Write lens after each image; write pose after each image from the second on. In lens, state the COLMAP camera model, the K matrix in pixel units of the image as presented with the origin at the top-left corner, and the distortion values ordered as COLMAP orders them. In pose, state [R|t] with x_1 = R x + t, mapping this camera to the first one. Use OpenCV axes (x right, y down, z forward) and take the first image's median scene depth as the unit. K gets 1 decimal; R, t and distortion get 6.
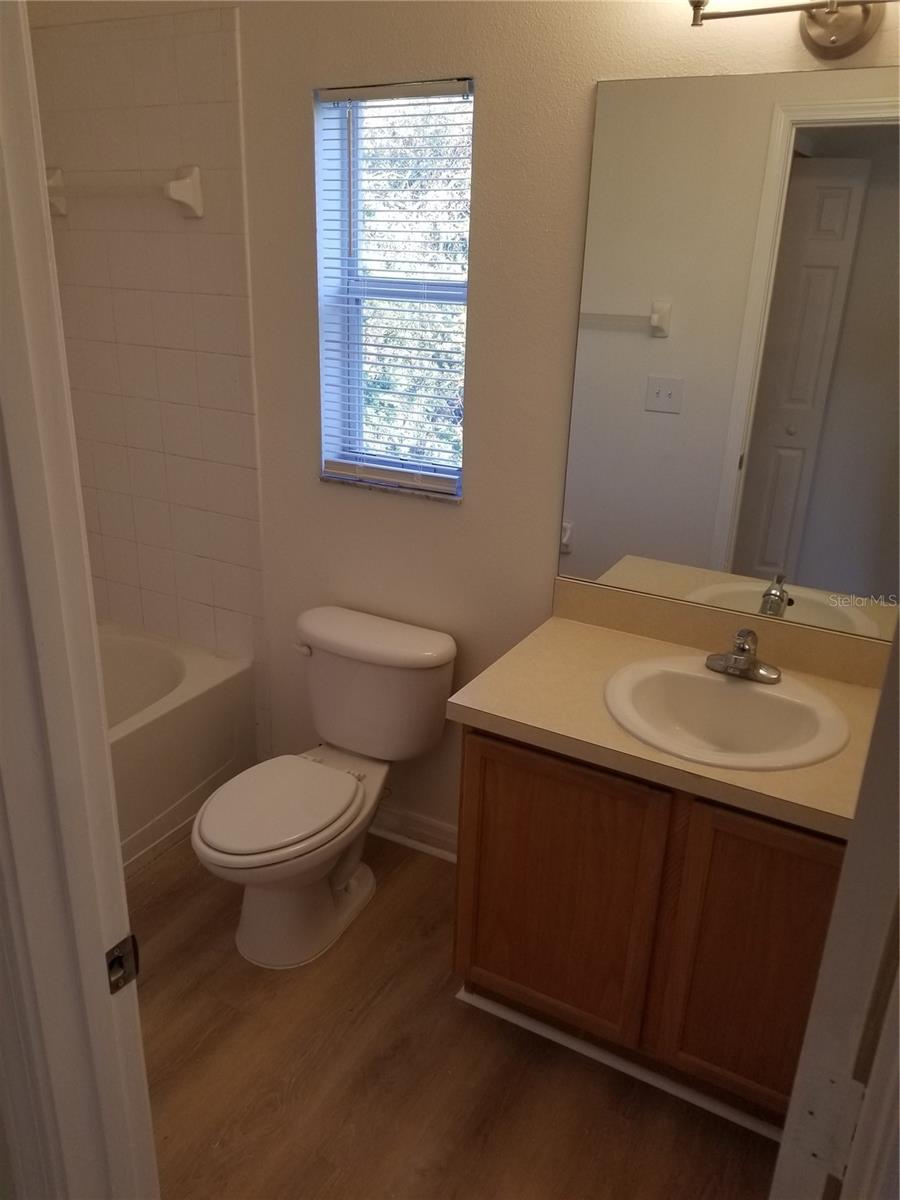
lens RADIAL K [[917.3, 0, 429.3], [0, 917.3, 598.2], [0, 0, 1]] dist [0.010552, 0.000674]
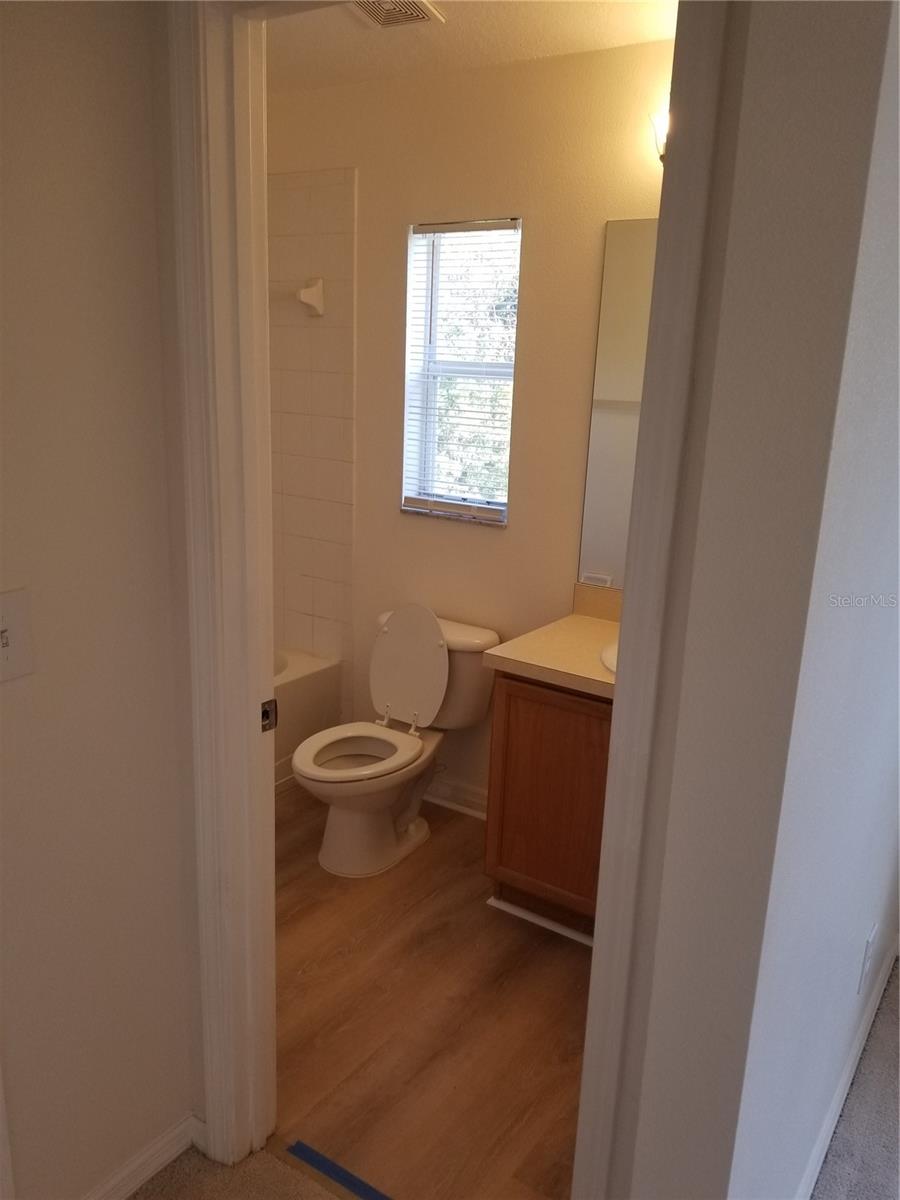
lens RADIAL K [[931.9, 0, 441.9], [0, 931.9, 616.7], [0, 0, 1]] dist [0.077695, -0.142560]
pose [[0.996358, 0.034234, -0.078091, 0.050753], [-0.042163, 0.993863, -0.102266, 0.161506], [0.074111, 0.105186, 0.991687, -0.310786]]
